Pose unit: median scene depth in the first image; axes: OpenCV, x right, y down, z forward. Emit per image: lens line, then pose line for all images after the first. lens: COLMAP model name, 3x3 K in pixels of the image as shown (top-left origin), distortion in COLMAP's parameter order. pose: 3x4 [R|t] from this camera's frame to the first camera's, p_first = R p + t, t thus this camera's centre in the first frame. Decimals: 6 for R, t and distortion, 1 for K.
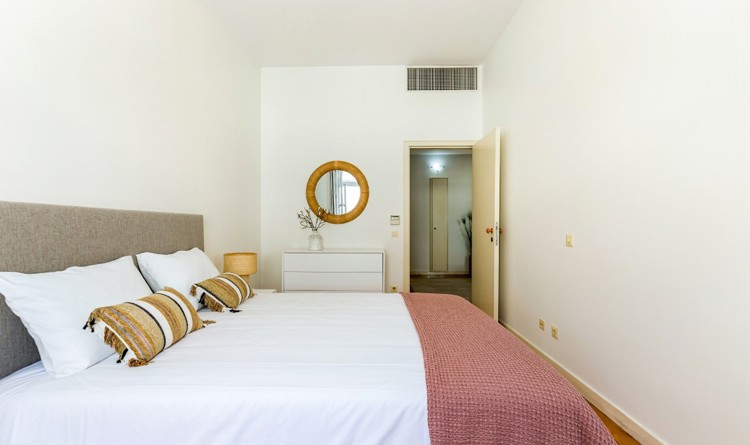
lens RADIAL K [[344.5, 0, 372.5], [0, 344.5, 228.0], [0, 0, 1]] dist [-0.001670, 0.000056]
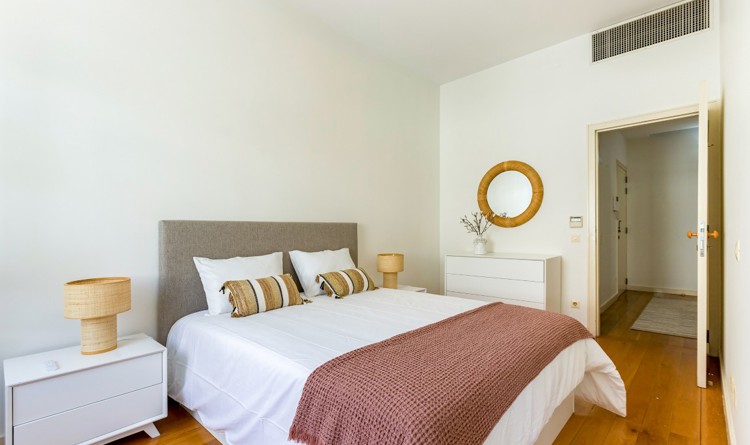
lens RADIAL K [[344.5, 0, 381.6], [0, 344.5, 228.9], [0, 0, 1]] dist [-0.001670, 0.000056]
pose [[0.747611, -0.013270, -0.664004, 0.286031], [0.007641, 0.999906, -0.011379, -0.000488], [0.664093, 0.003433, 0.747642, 0.068409]]
